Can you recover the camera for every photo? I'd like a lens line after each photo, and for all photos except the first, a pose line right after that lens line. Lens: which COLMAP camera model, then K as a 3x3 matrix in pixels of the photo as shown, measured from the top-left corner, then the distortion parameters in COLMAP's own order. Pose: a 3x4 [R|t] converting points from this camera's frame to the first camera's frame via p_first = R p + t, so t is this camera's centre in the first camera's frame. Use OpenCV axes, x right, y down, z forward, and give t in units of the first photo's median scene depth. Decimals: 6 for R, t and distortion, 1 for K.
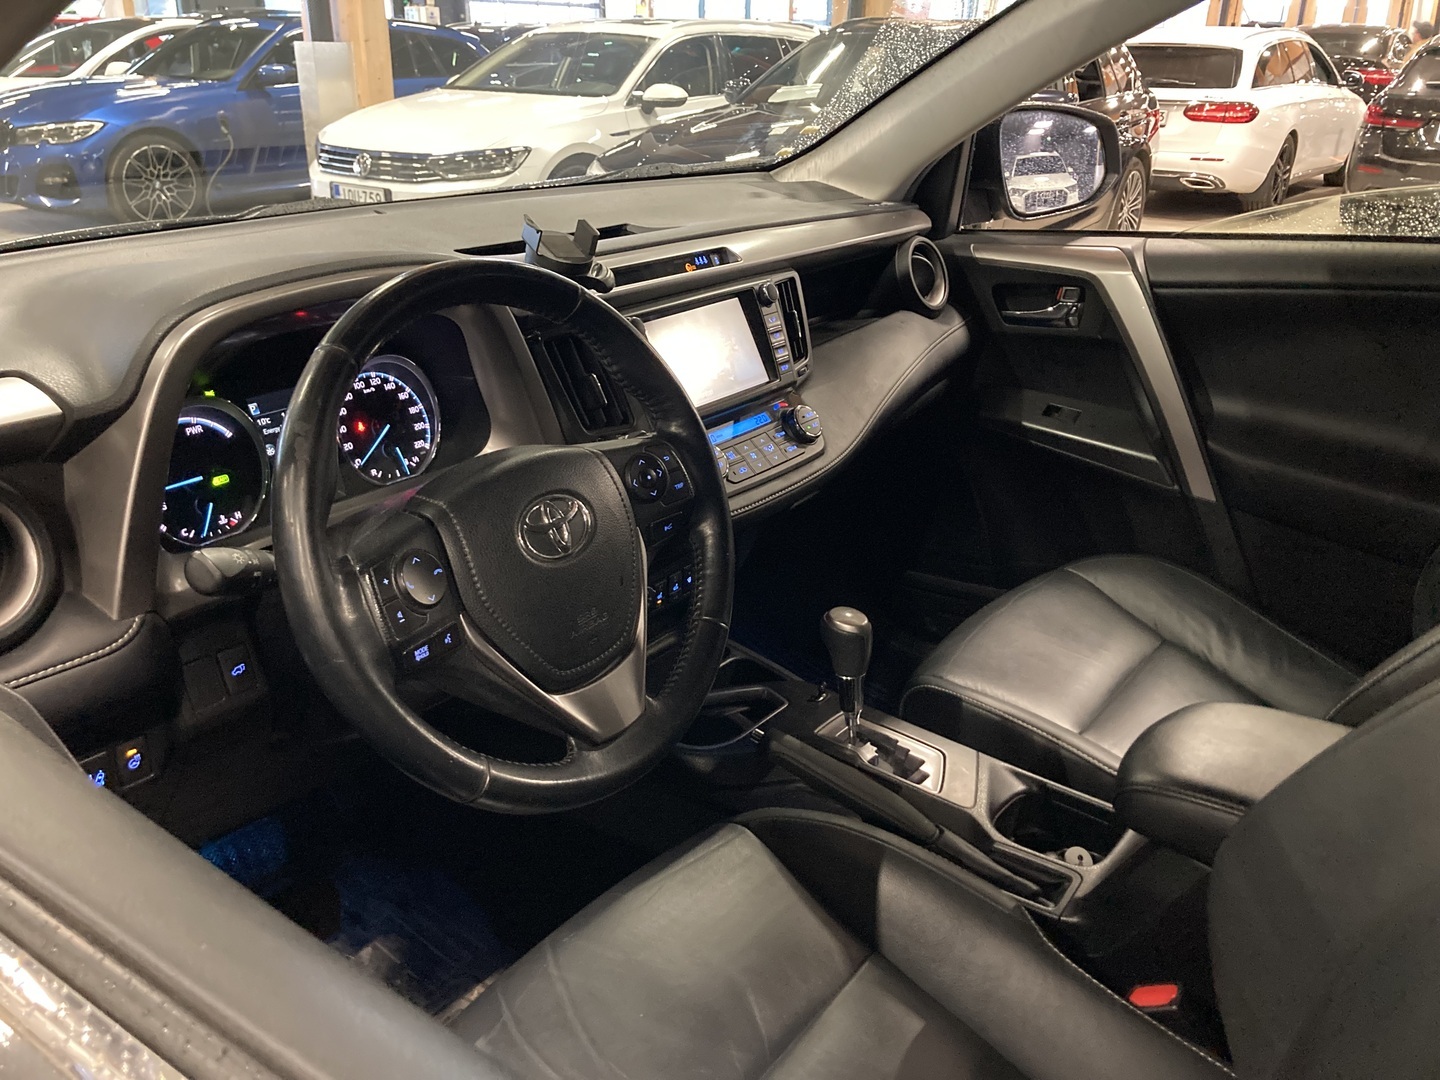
lens RADIAL K [[1172.5, 0, 718.5], [0, 1172.5, 541.3], [0, 0, 1]] dist [-0.004276, 0.003241]
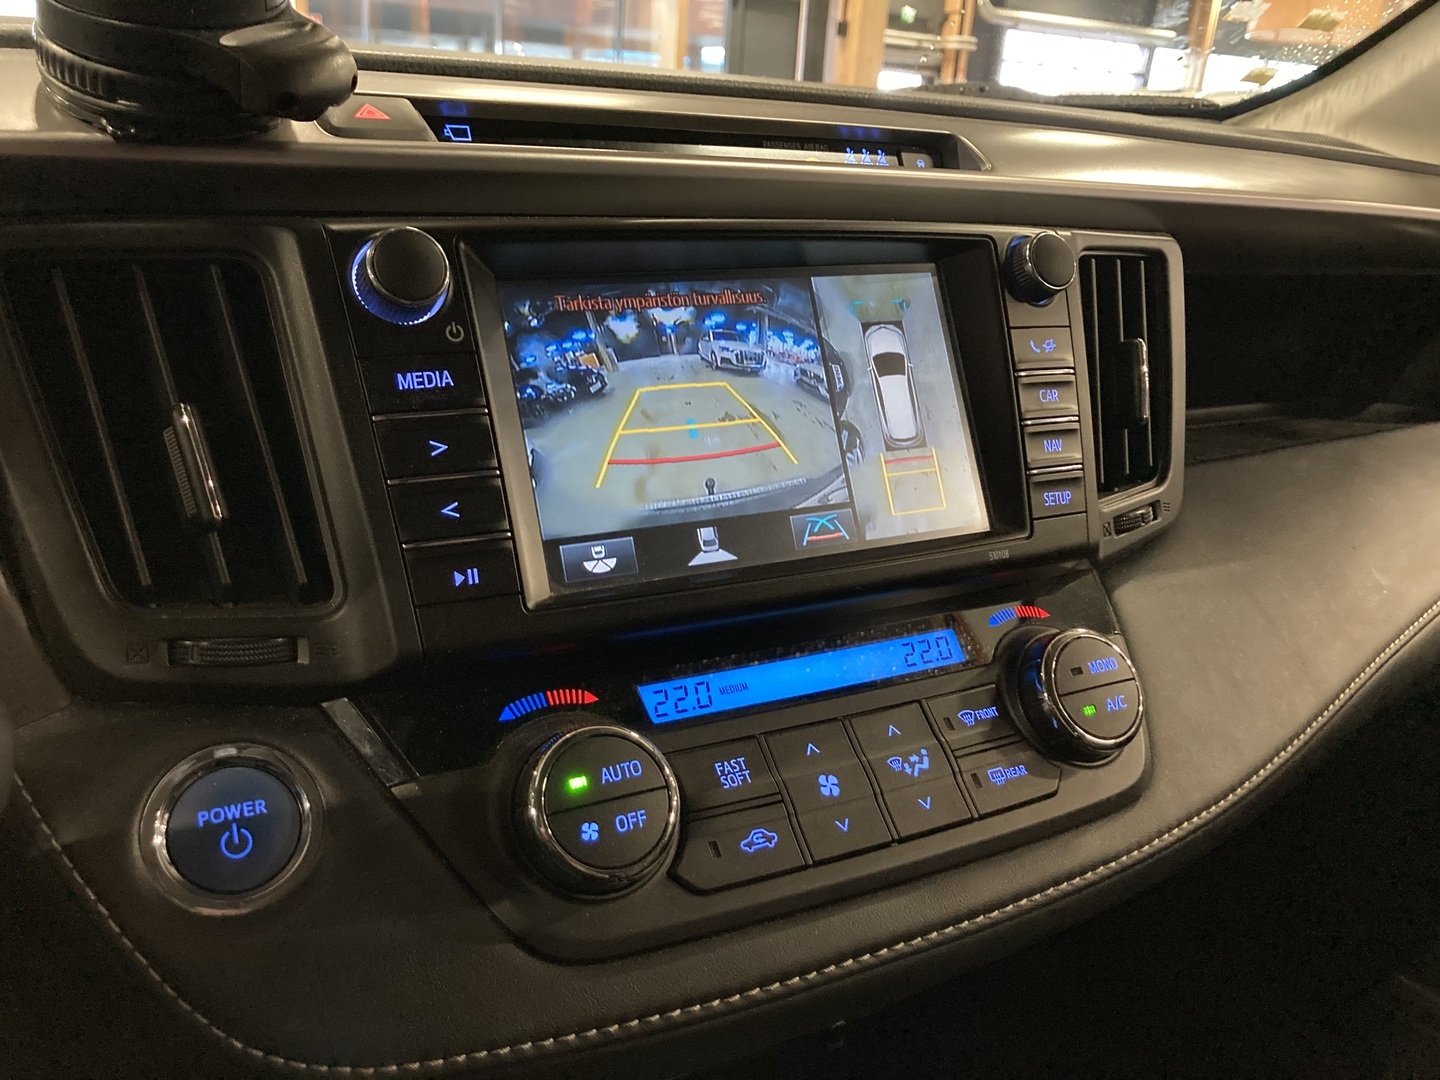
lens RADIAL K [[1172.5, 0, 721.5], [0, 1172.5, 534.8], [0, 0, 1]] dist [-0.004276, 0.003241]
pose [[0.910134, 0.160398, -0.382007, 0.097931], [-0.194683, 0.979456, -0.052577, -0.106231], [0.365726, 0.122222, 0.922663, 0.688737]]
